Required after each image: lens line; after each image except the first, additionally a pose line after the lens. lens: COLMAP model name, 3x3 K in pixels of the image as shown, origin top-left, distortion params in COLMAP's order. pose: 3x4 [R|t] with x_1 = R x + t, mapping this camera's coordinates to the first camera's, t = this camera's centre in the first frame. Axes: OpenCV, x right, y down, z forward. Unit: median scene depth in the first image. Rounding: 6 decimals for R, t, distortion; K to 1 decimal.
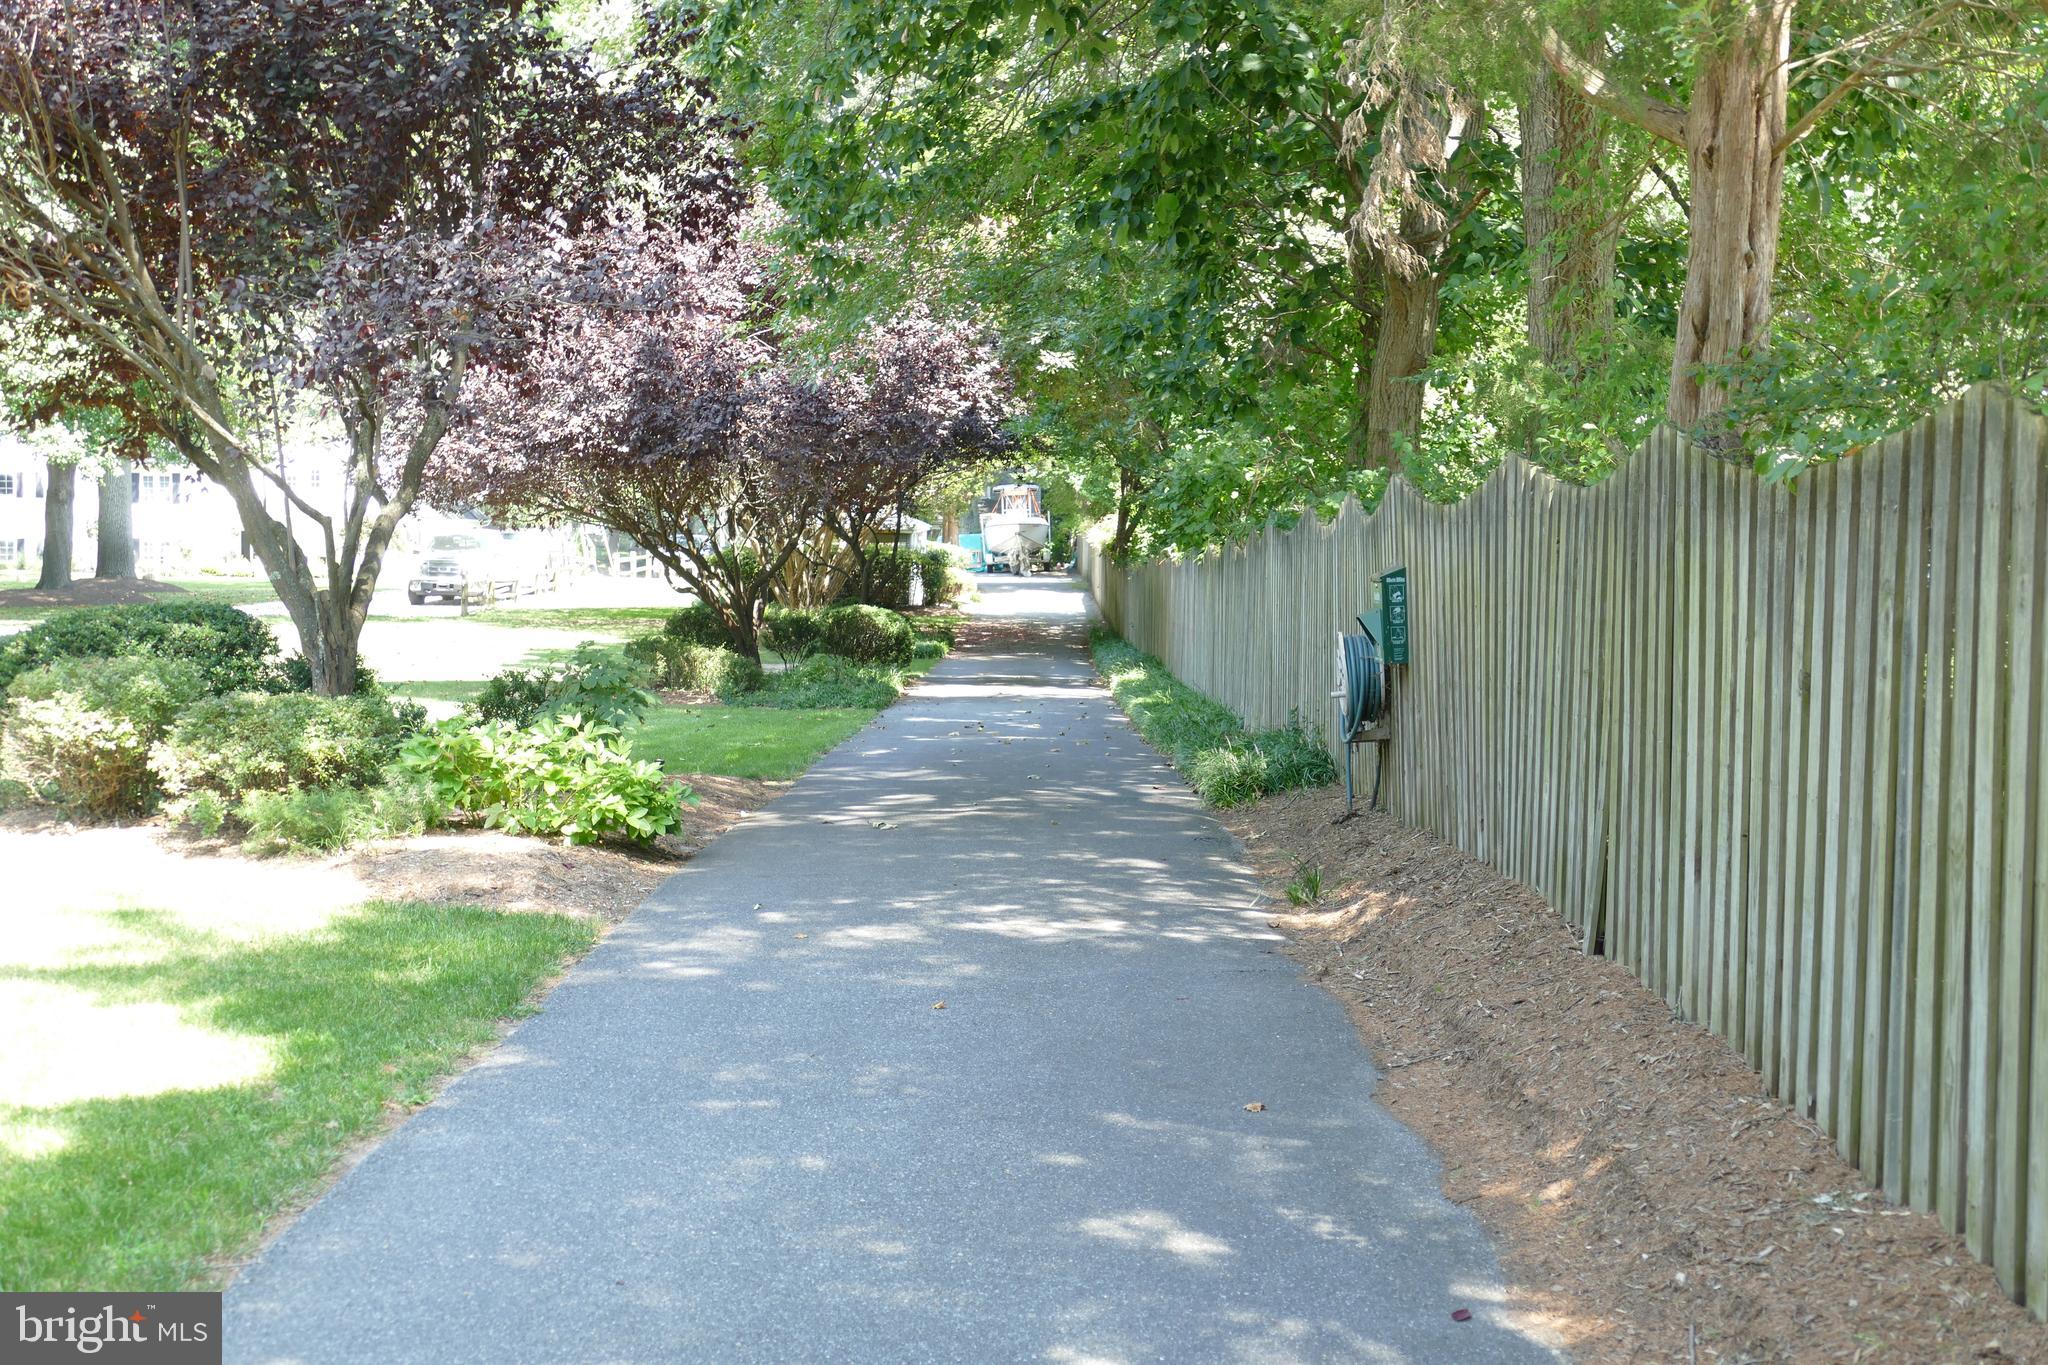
lens RADIAL K [[2799.7, 0, 1022.6], [0, 2799.7, 680.2], [0, 0, 1]] dist [-0.009978, 0.004242]
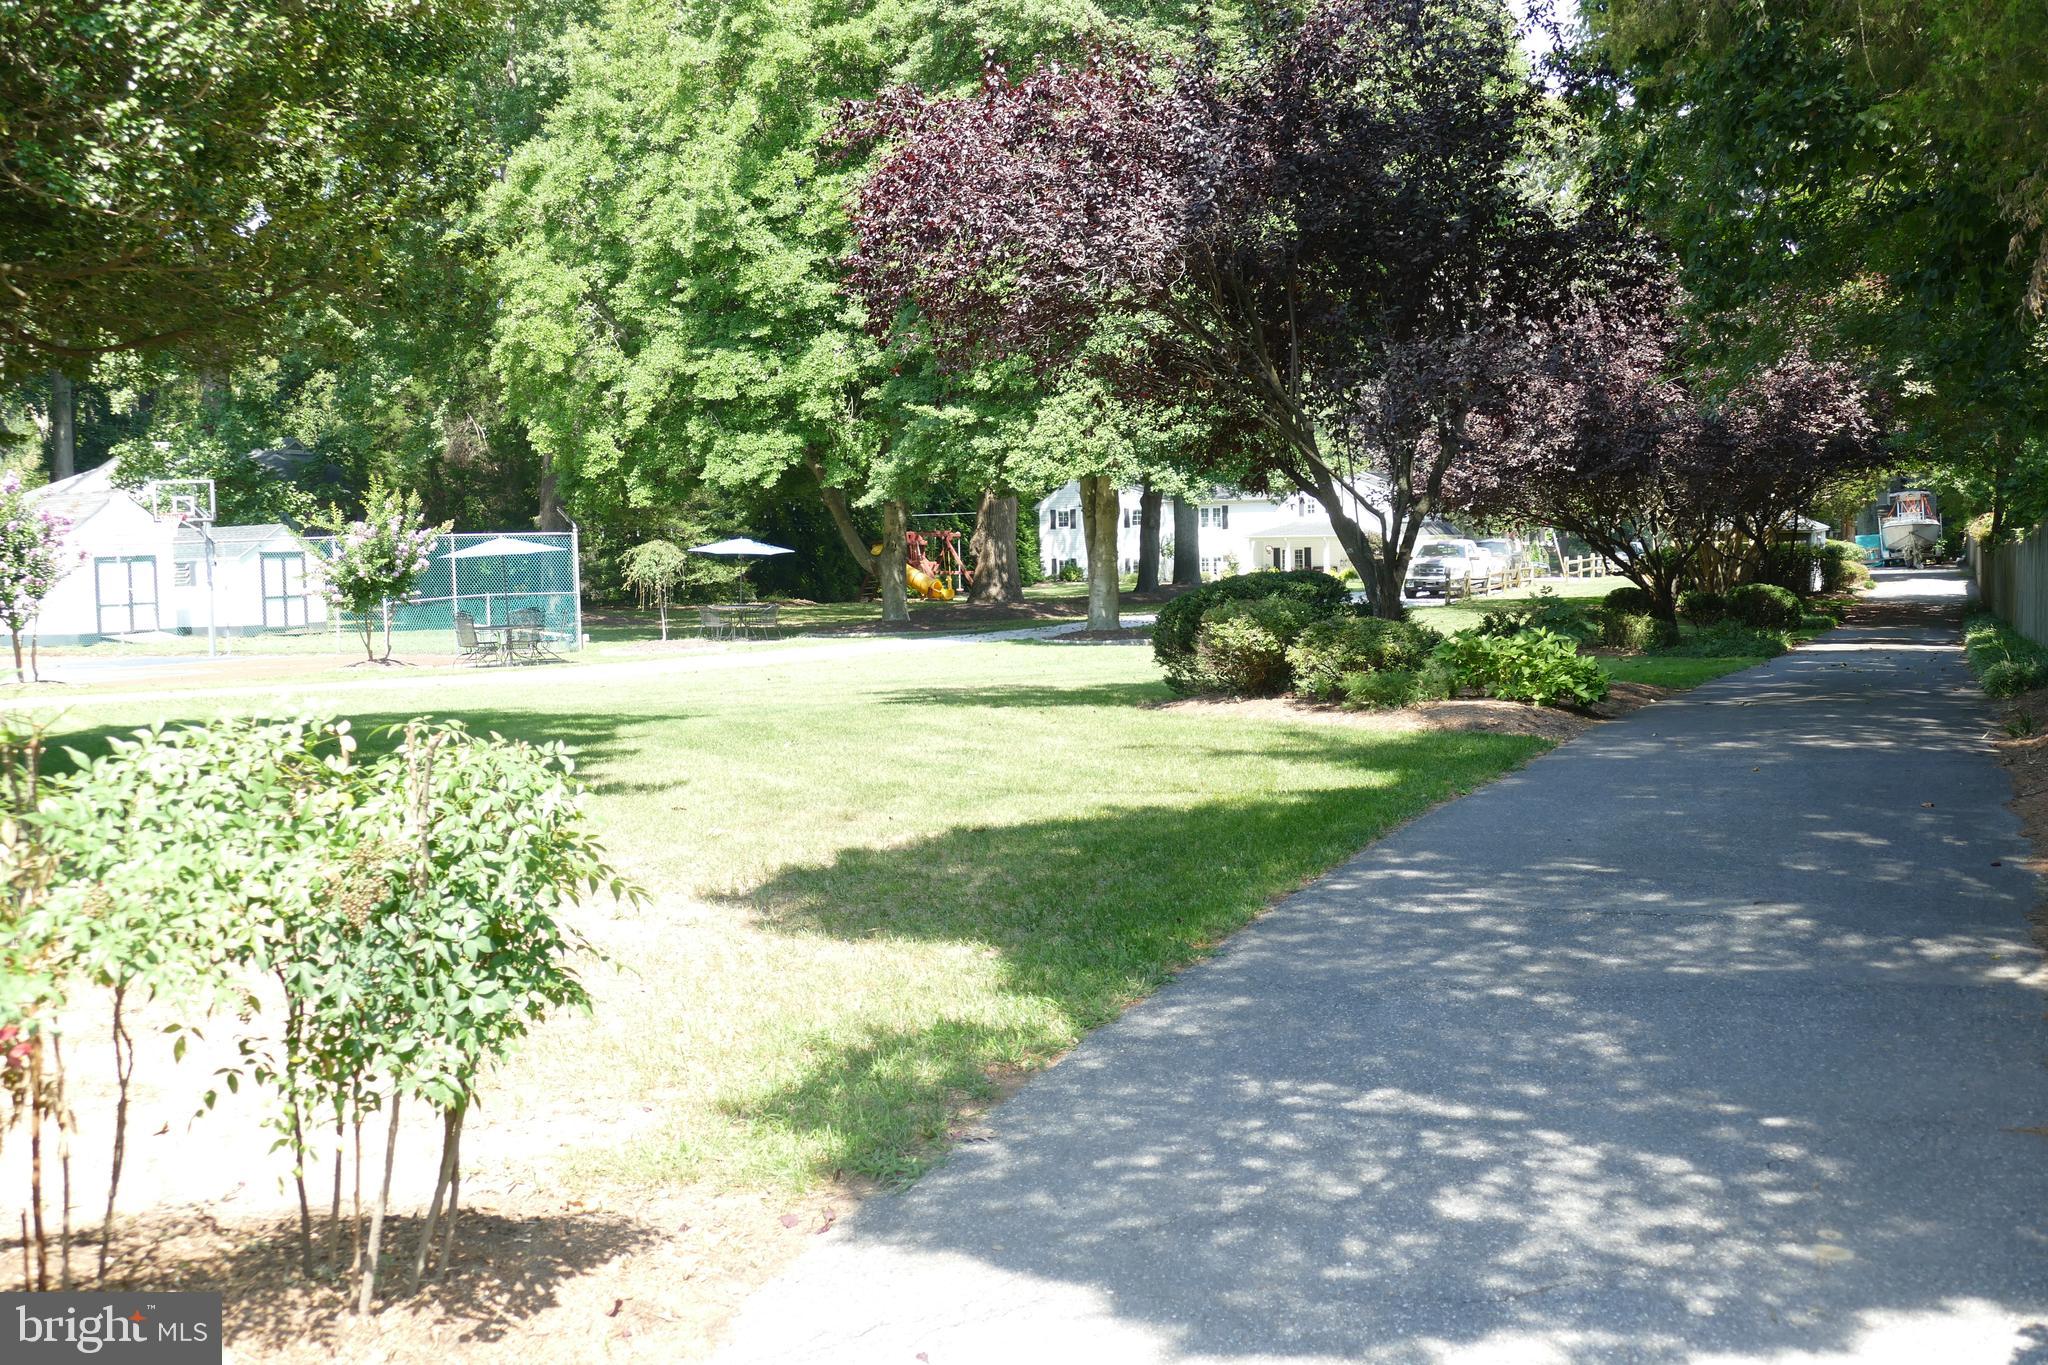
lens RADIAL K [[2271.0, 0, 1020.0], [0, 2271.0, 681.9], [0, 0, 1]] dist [0.019950, -0.001682]
pose [[0.928656, -0.002766, -0.370932, 0.019583], [0.005022, 0.999974, 0.005118, 0.014544], [0.370908, -0.006616, 0.928646, -0.136109]]
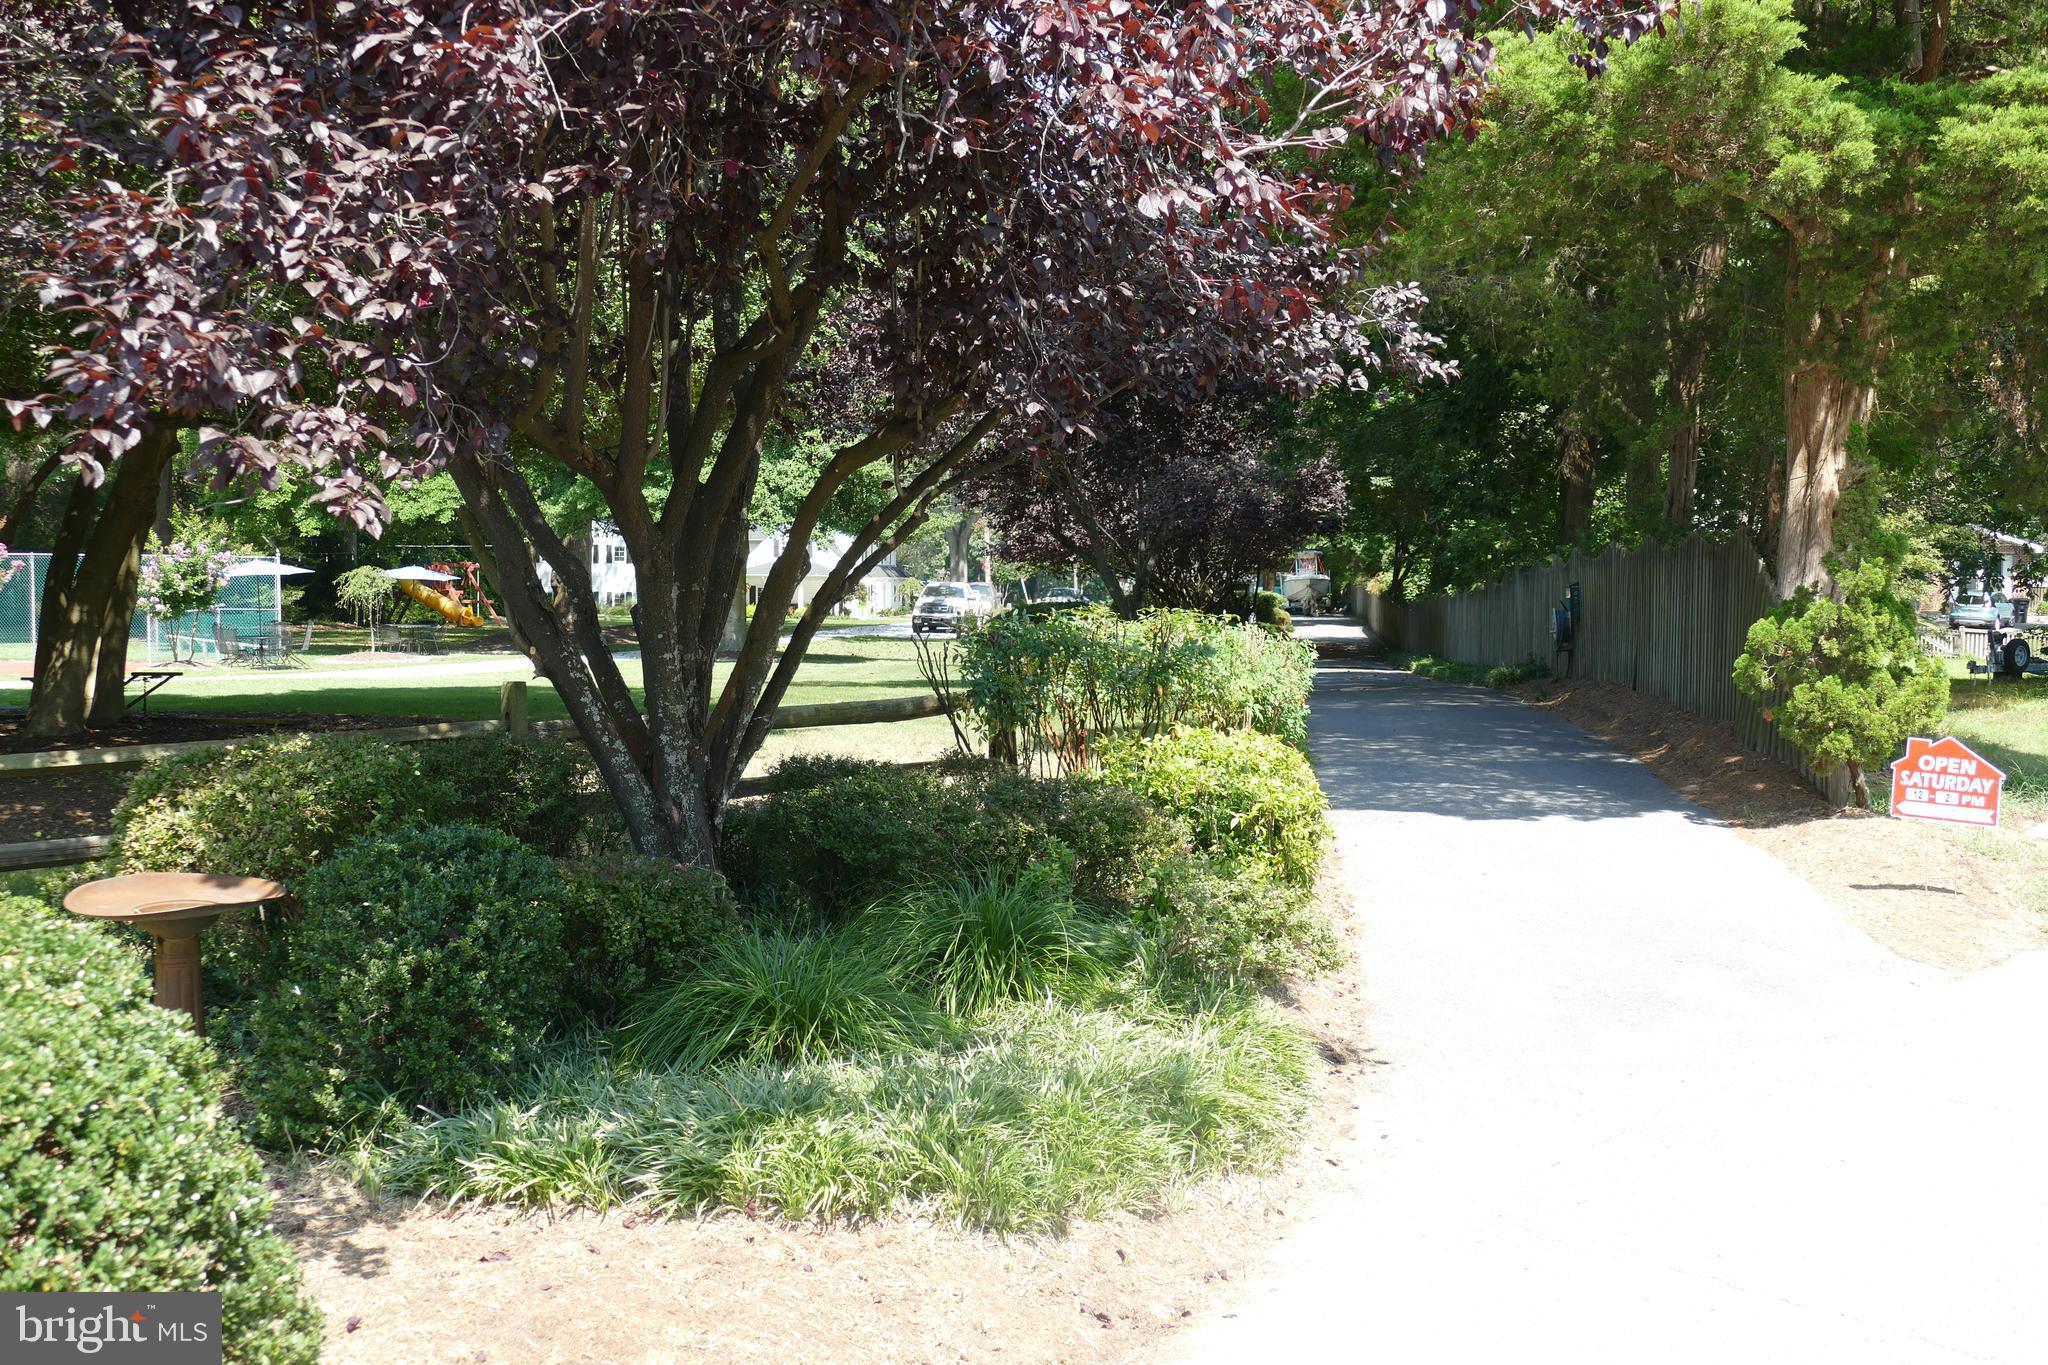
lens RADIAL K [[2271.0, 0, 1020.0], [0, 2271.0, 681.9], [0, 0, 1]] dist [0.019950, -0.001682]
pose [[0.993685, 0.003177, -0.112162, -0.063422], [-0.004562, 0.999917, -0.012090, 0.035650], [0.112115, 0.012526, 0.993616, -0.515051]]
